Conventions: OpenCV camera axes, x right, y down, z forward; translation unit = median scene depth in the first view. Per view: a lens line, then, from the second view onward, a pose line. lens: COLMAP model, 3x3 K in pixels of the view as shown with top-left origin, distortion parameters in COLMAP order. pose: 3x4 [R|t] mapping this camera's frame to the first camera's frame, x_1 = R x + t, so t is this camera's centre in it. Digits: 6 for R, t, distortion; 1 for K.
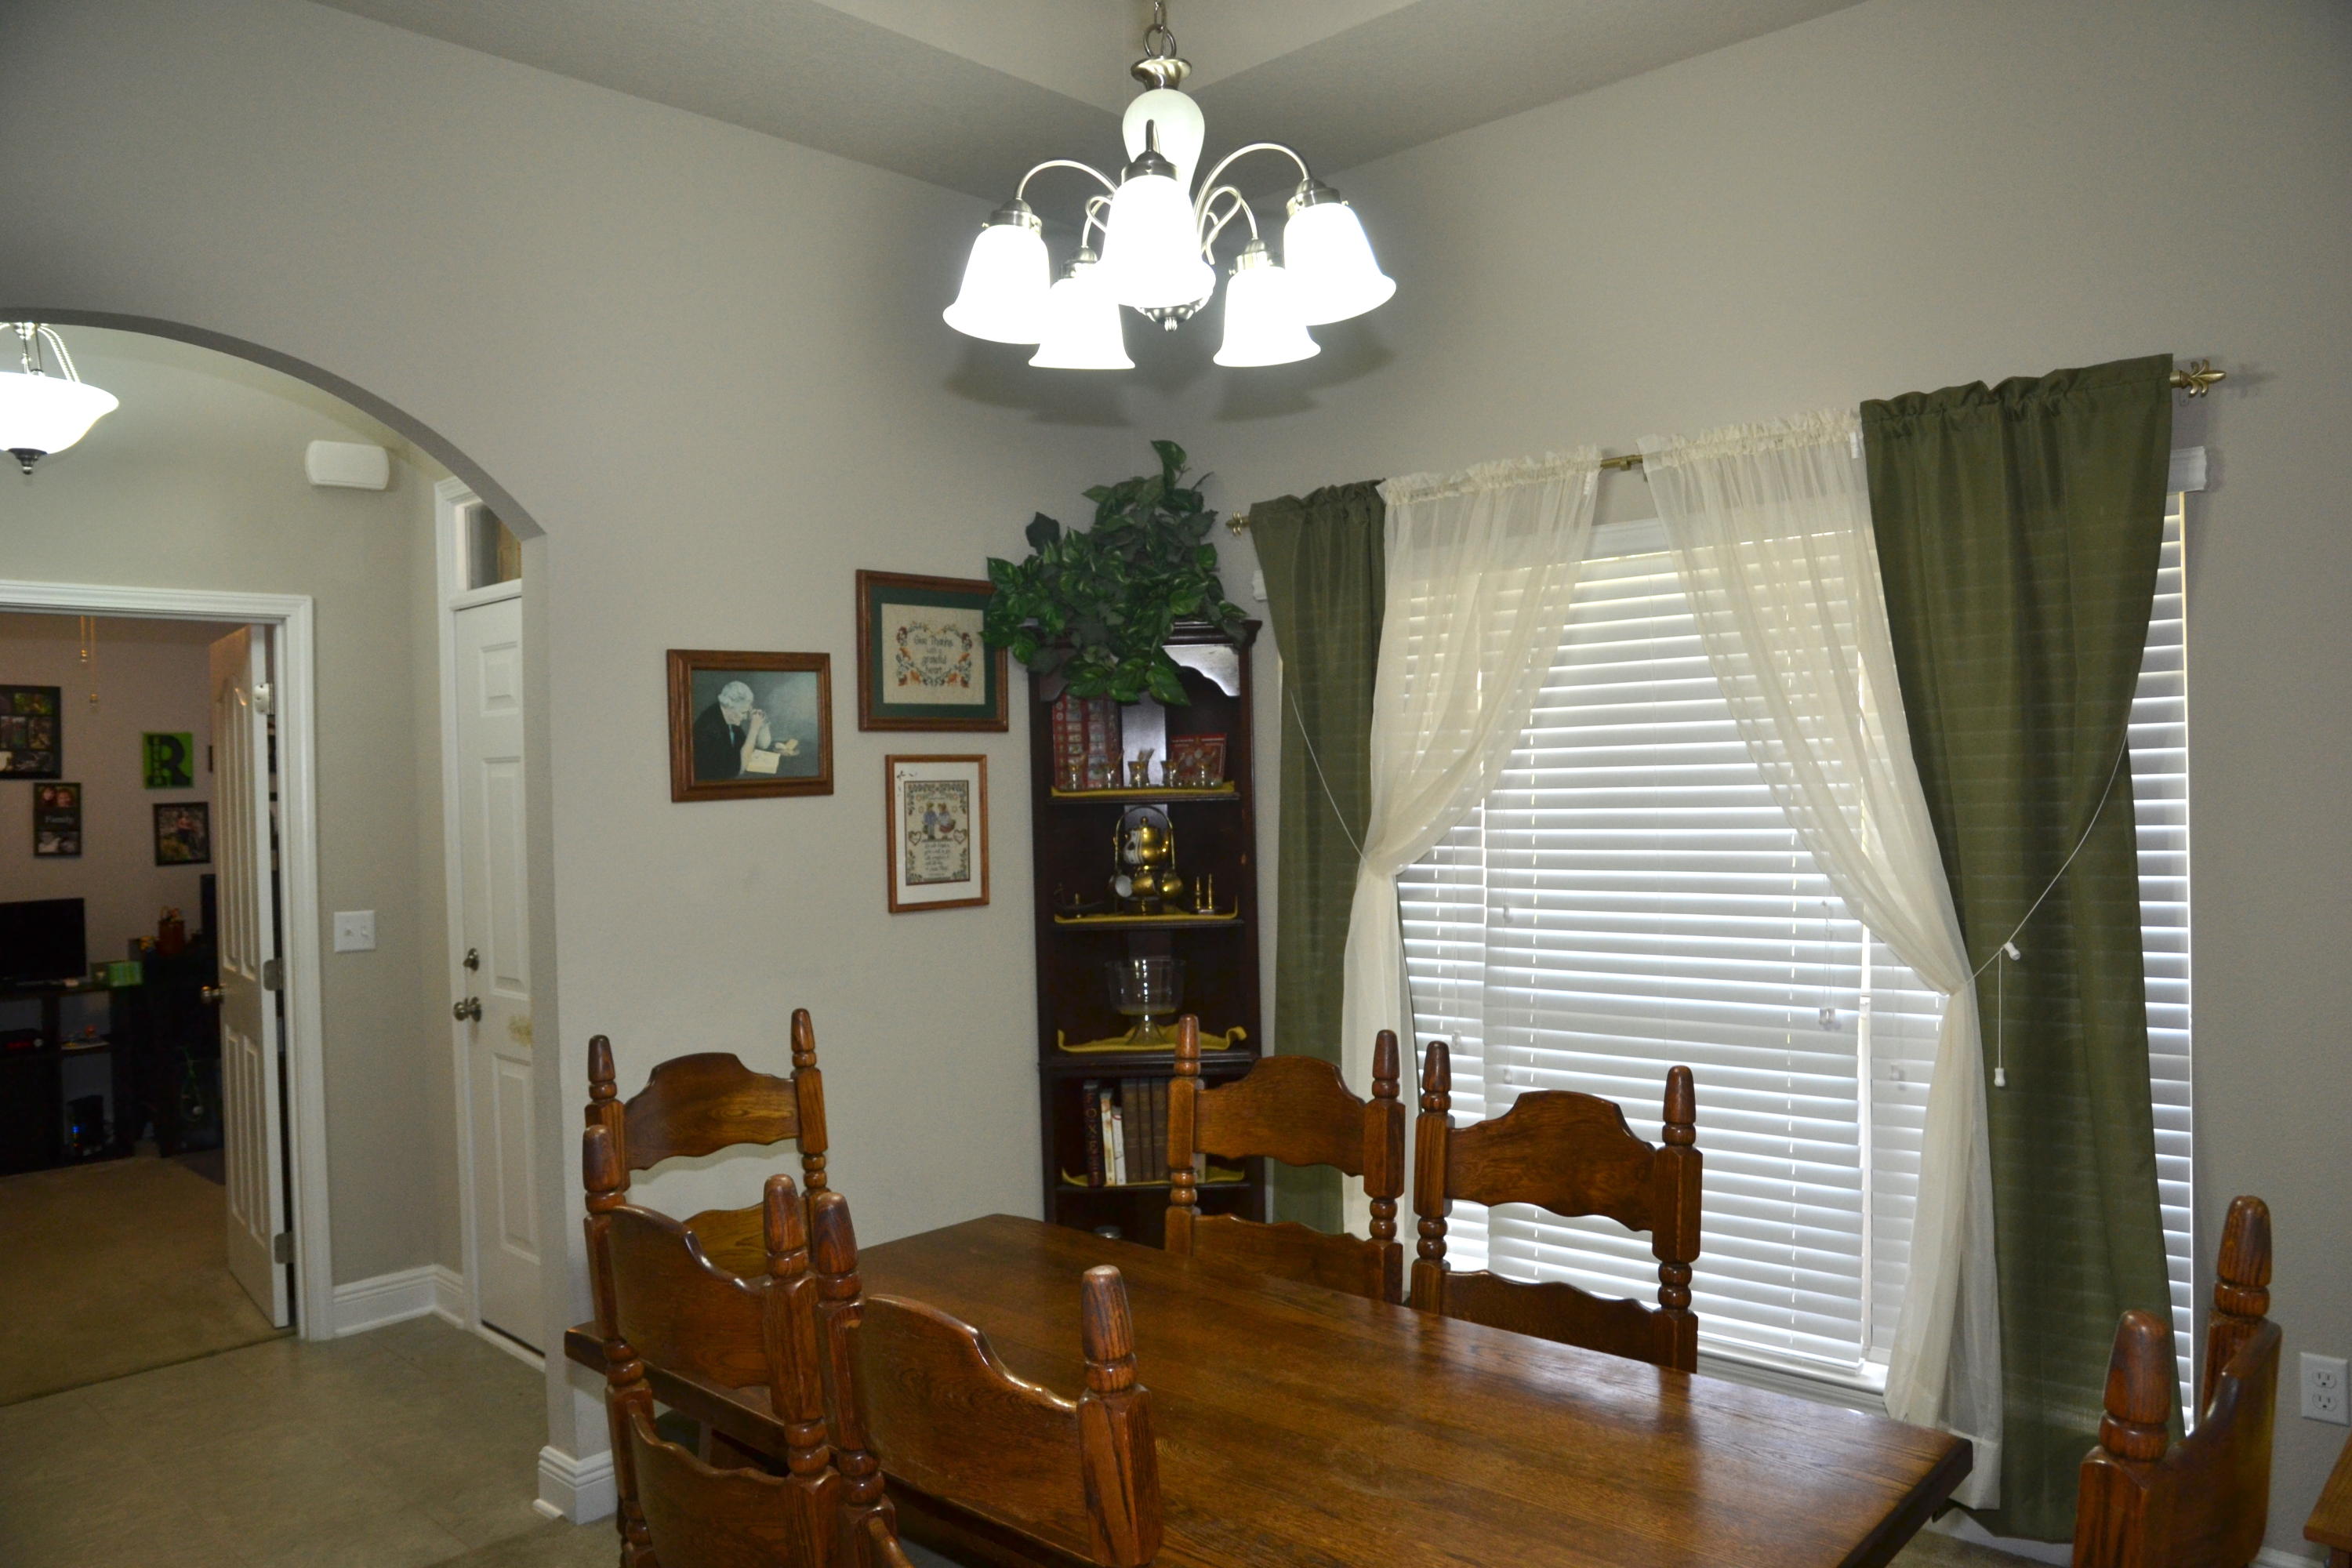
lens RADIAL K [[1665.1, 0, 1169.8], [0, 1665.1, 788.4], [0, 0, 1]] dist [-0.123666, 0.100764]
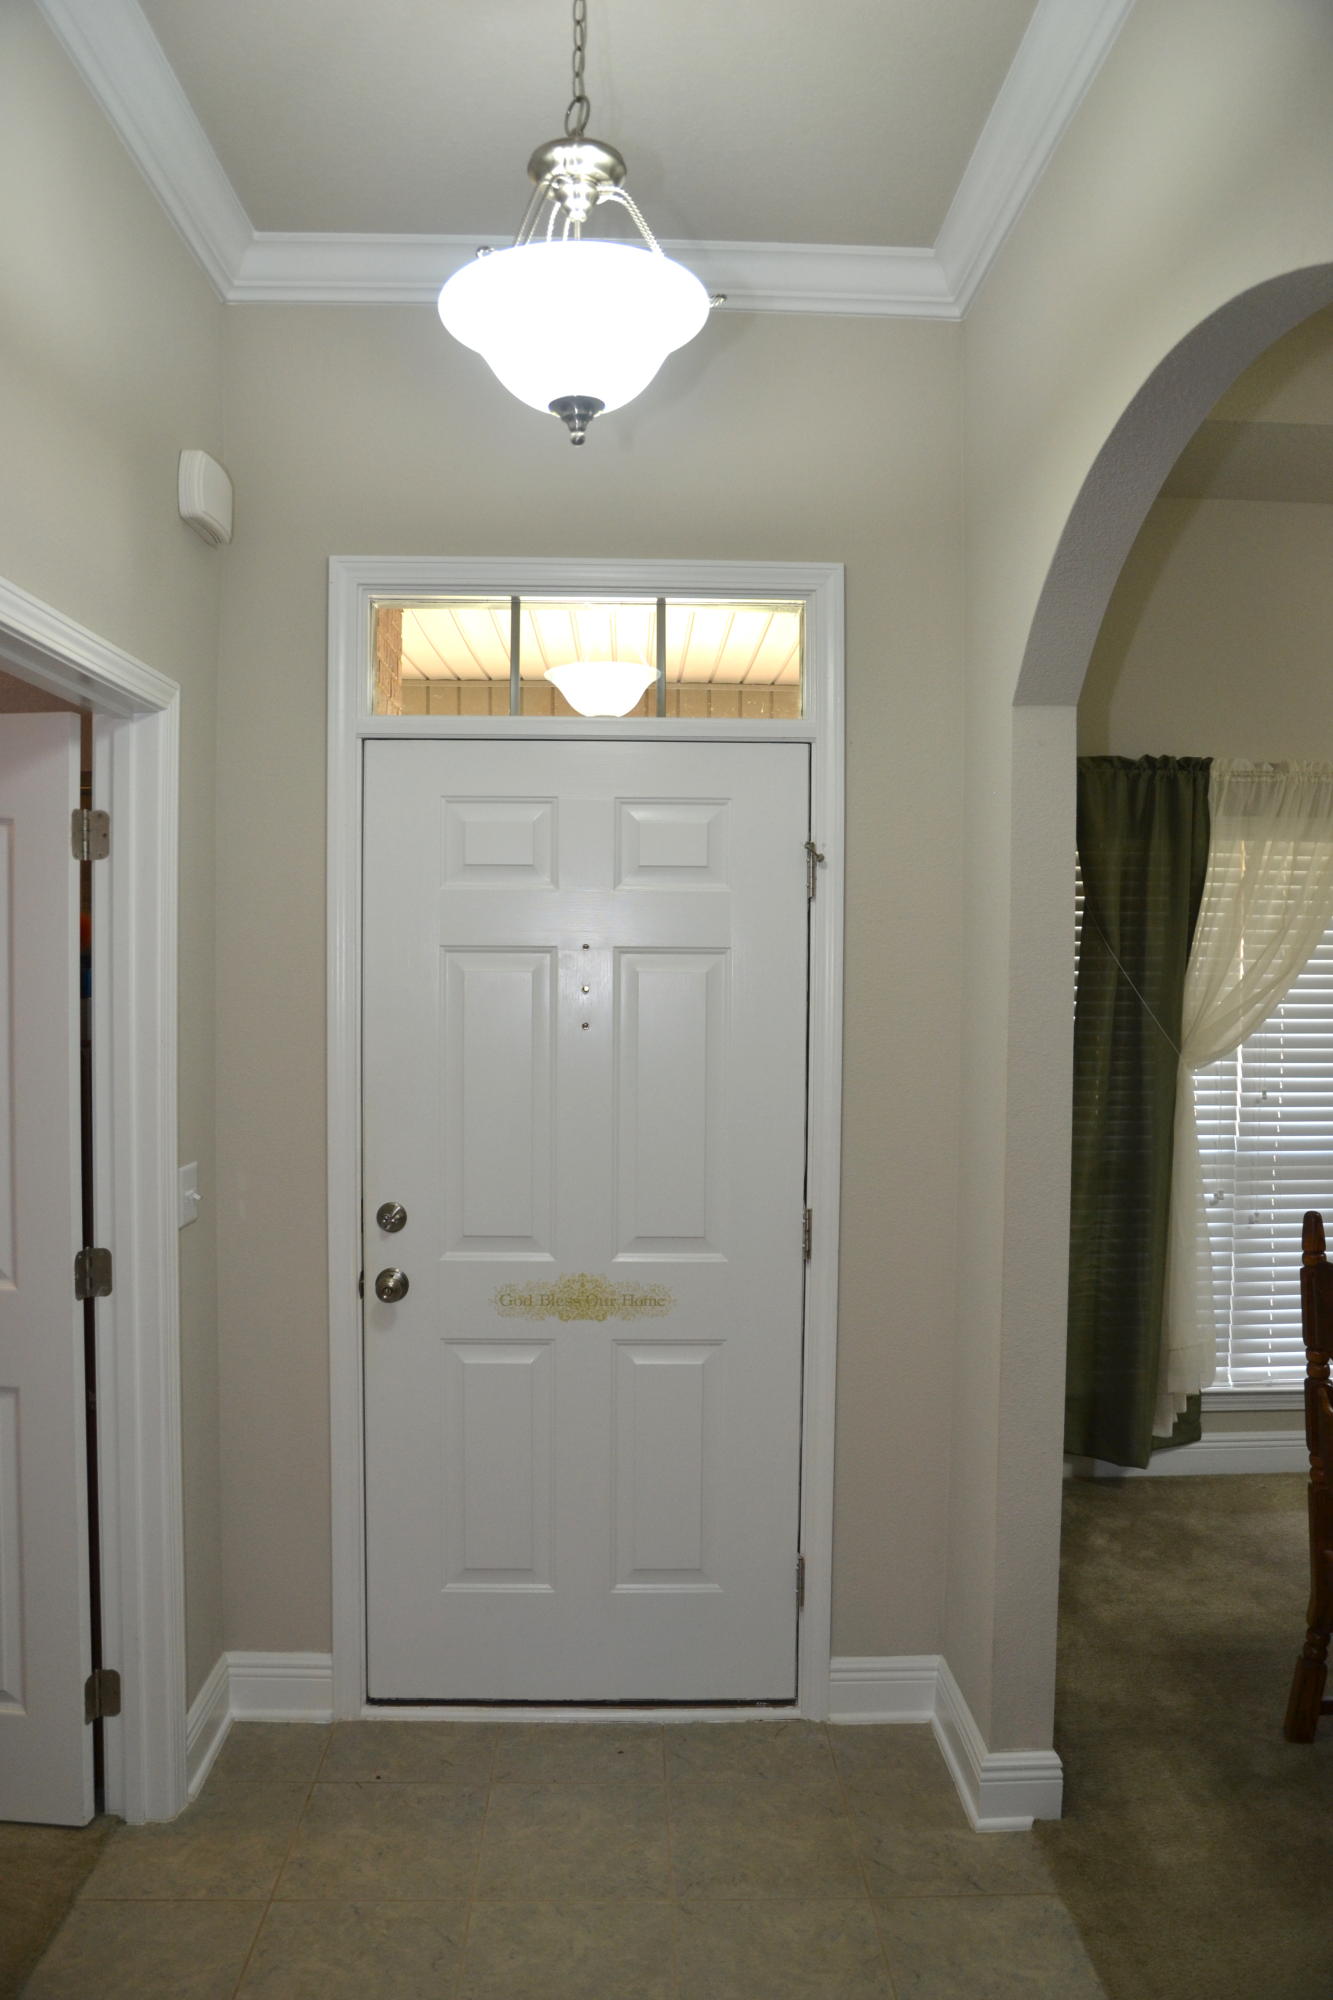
lens RADIAL K [[1415.9, 0, 670.5], [0, 1415.9, 1008.1], [0, 0, 1]] dist [-0.123666, 0.100764]
pose [[0.703639, 0.004533, 0.710543, -1.040672], [-0.019689, 0.999720, 0.013120, -0.001000], [-0.710285, -0.023221, 0.703531, 0.618504]]
